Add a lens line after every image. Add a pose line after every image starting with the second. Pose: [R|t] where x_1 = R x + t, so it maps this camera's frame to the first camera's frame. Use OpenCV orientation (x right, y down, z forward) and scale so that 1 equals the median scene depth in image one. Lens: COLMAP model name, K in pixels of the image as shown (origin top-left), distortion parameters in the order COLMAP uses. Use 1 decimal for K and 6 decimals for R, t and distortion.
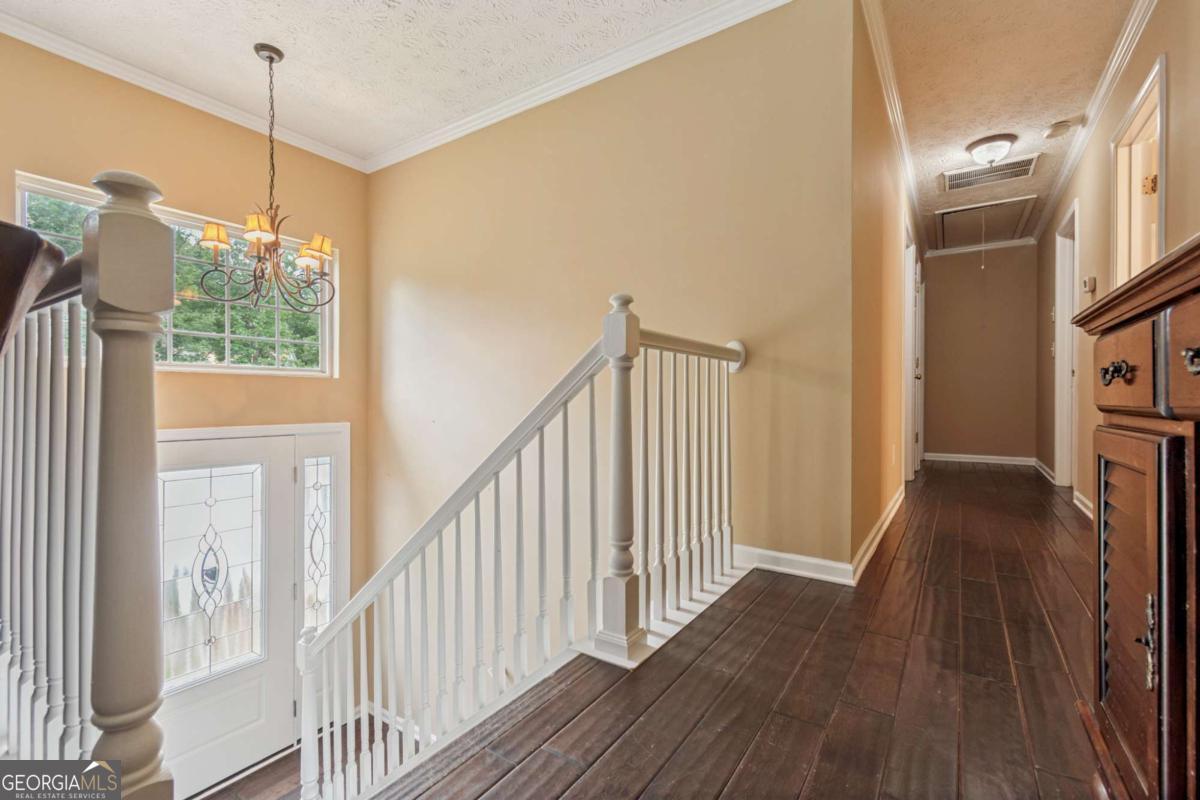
lens RADIAL K [[535.1, 0, 605.5], [0, 535.1, 400.3], [0, 0, 1]] dist [-0.000121, -0.001464]
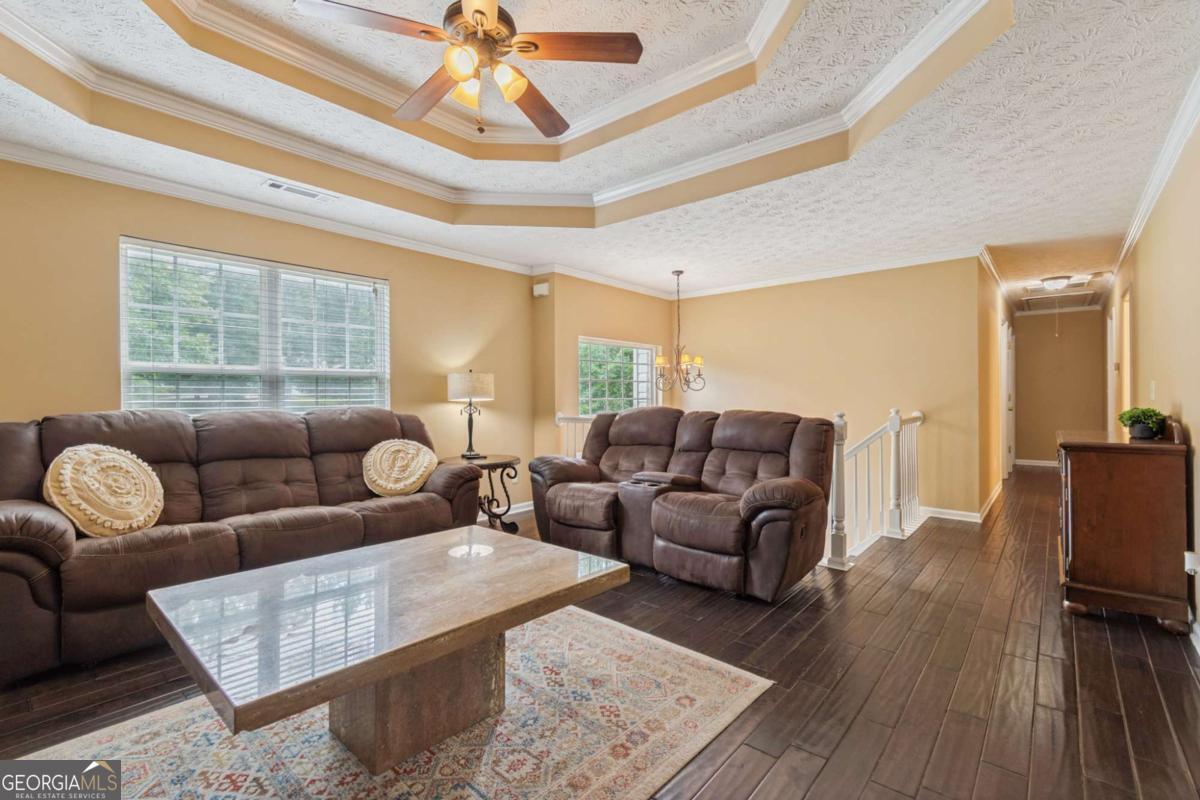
lens RADIAL K [[535.1, 0, 612.1], [0, 535.1, 394.5], [0, 0, 1]] dist [-0.000121, -0.001464]
pose [[0.993728, -0.003982, -0.111754, -0.746076], [0.003302, 0.999975, -0.006272, -0.171508], [0.111776, 0.005864, 0.993716, -1.283980]]
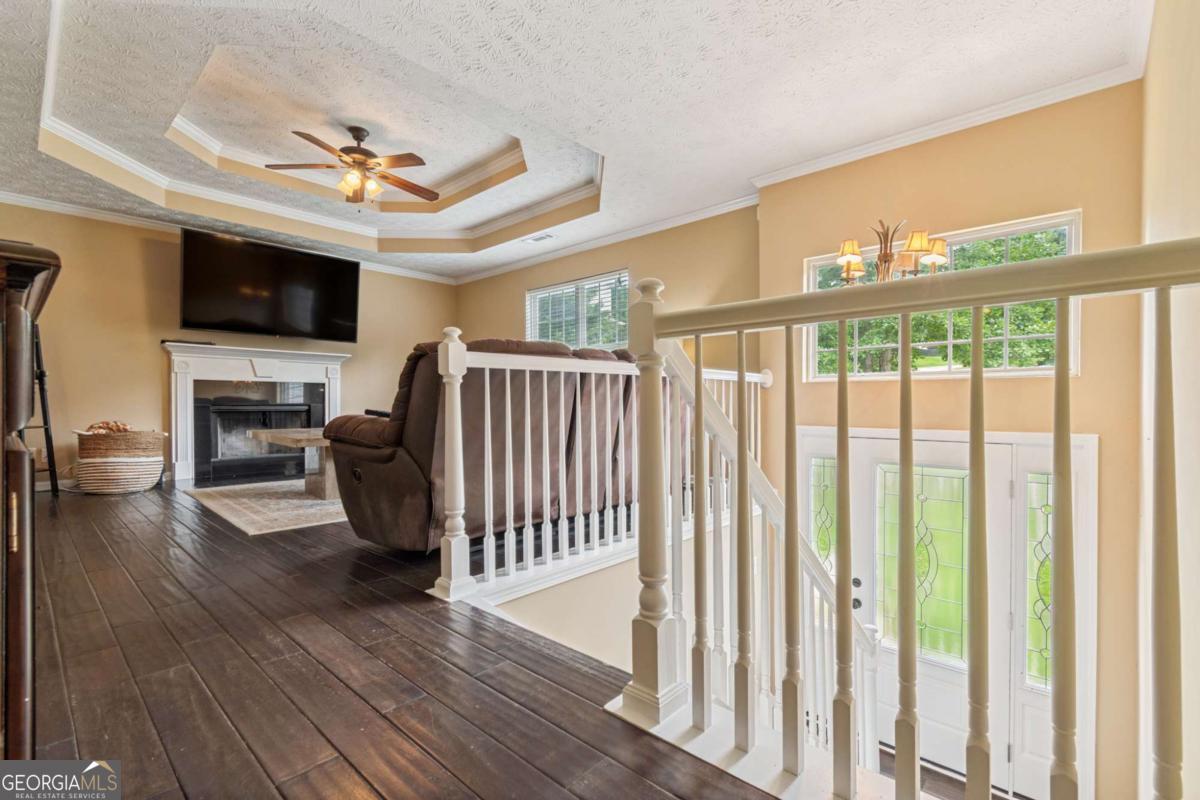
lens RADIAL K [[535.1, 0, 608.2], [0, 535.1, 404.3], [0, 0, 1]] dist [-0.000121, -0.001464]
pose [[-0.149401, 0.005739, -0.988760, 0.546370], [-0.000958, 0.999982, 0.005949, -0.007467], [0.988776, 0.001836, -0.149393, 0.666118]]
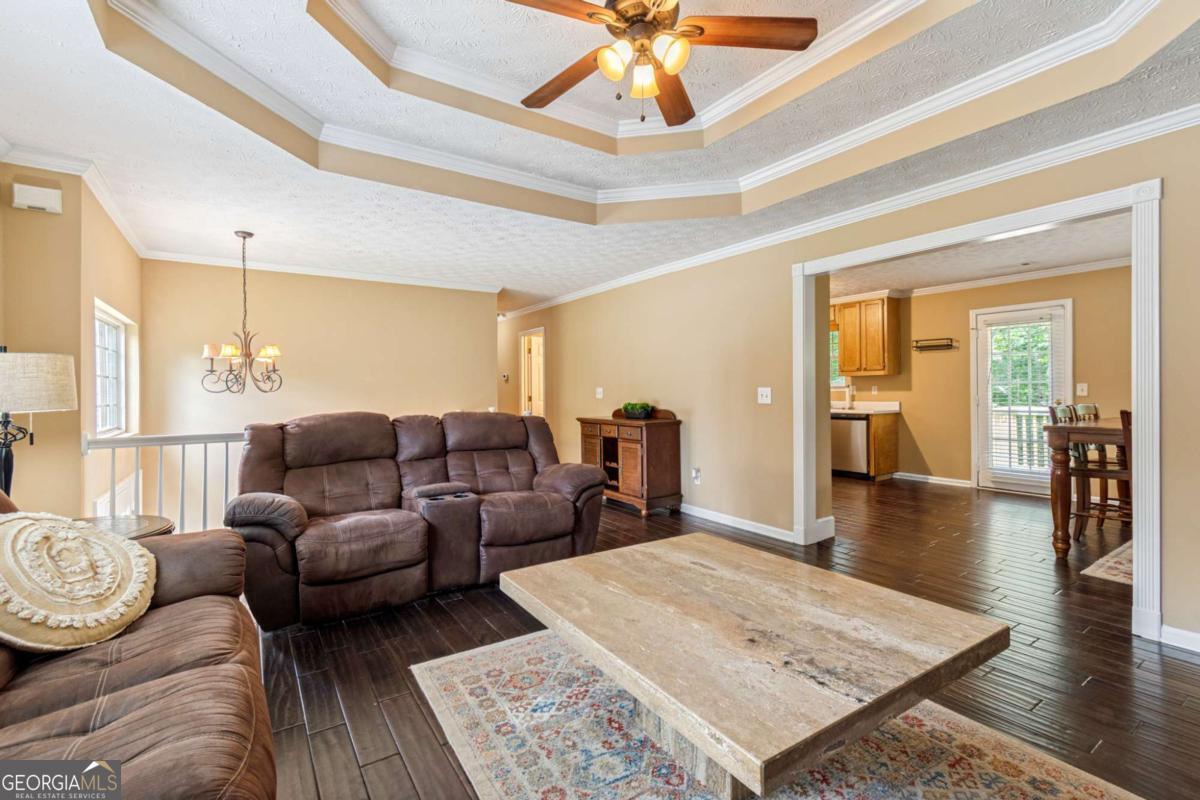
lens RADIAL K [[535.1, 0, 602.2], [0, 535.1, 390.3], [0, 0, 1]] dist [-0.000121, -0.001464]
pose [[0.386615, 0.001442, 0.922240, -1.881365], [0.009451, 0.999940, -0.005526, -0.187719], [-0.922193, 0.010853, 0.386578, -0.674181]]
